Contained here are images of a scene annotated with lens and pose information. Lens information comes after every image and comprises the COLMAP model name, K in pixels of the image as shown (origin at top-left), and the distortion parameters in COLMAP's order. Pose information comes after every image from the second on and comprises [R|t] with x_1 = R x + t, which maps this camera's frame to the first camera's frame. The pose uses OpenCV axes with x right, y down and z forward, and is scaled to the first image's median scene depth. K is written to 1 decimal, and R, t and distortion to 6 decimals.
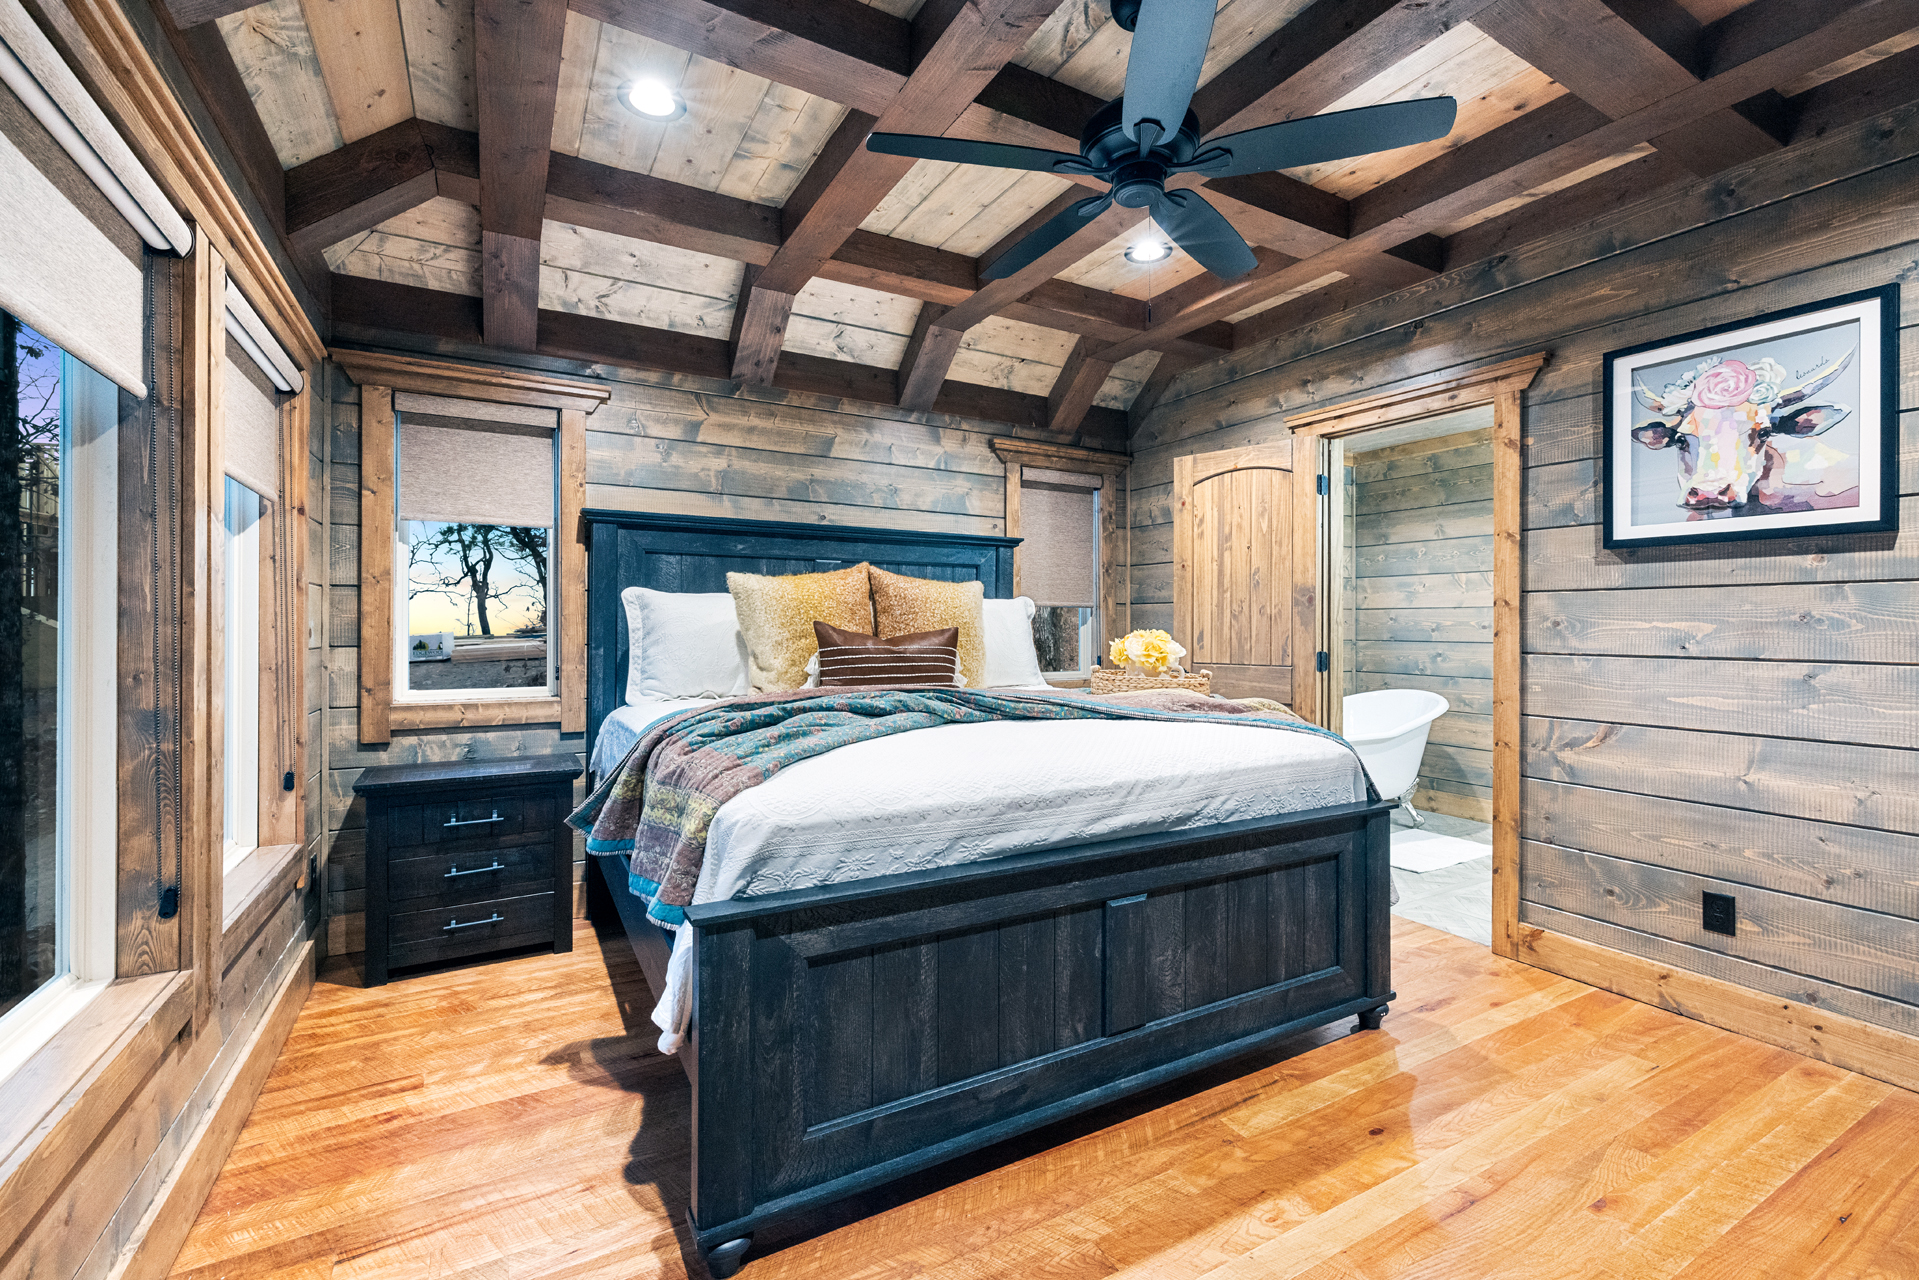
lens RADIAL K [[813.0, 0, 958.0], [0, 813.0, 625.4], [0, 0, 1]] dist [0.001526, 0.000268]
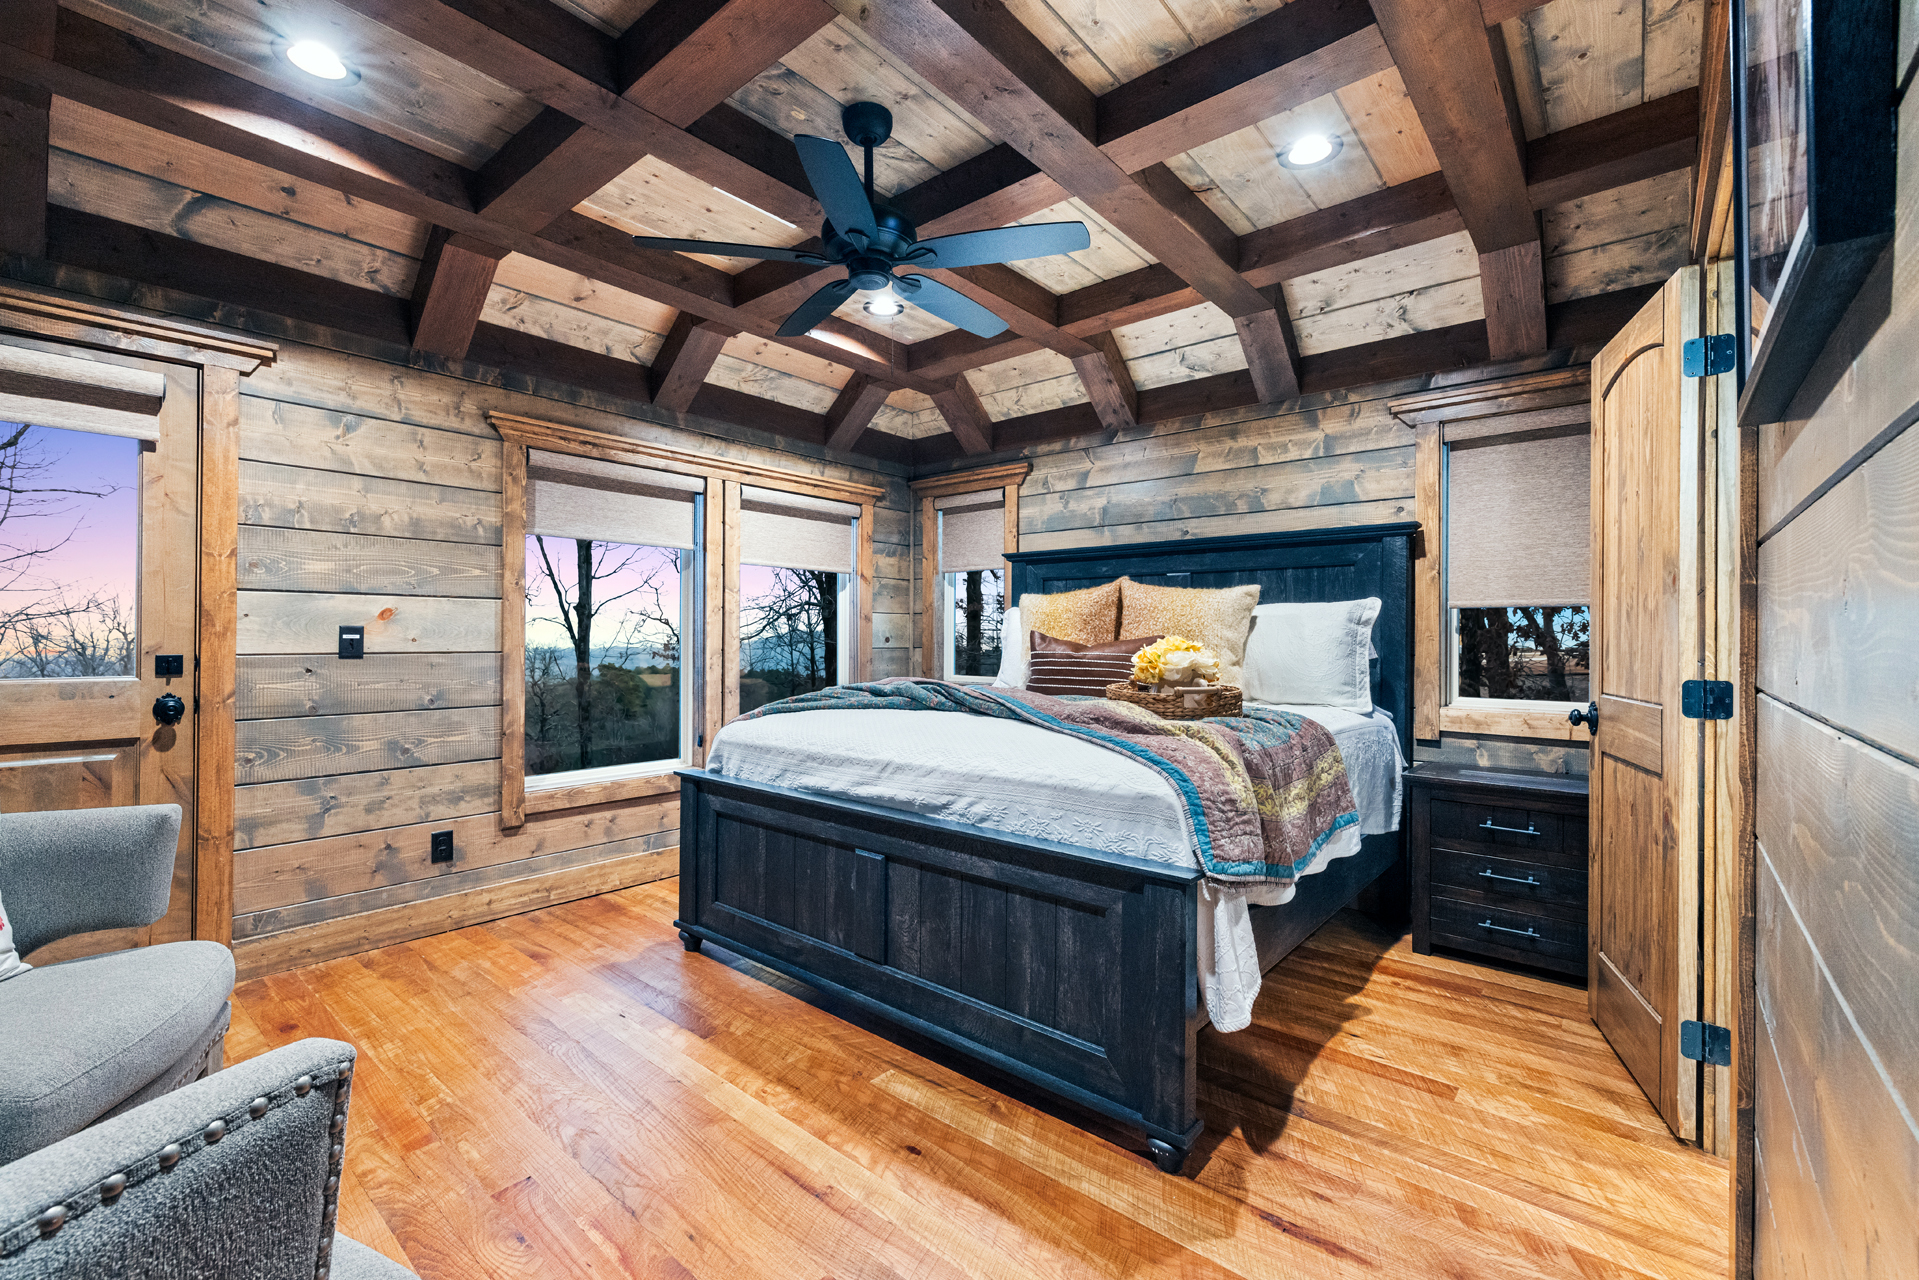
lens RADIAL K [[813.0, 0, 964.9], [0, 813.0, 637.0], [0, 0, 1]] dist [0.001526, 0.000268]
pose [[0.353482, -0.002115, -0.935439, 0.891740], [0.000360, 0.999998, -0.002125, 0.006853], [0.935441, 0.000414, 0.353482, 0.440221]]
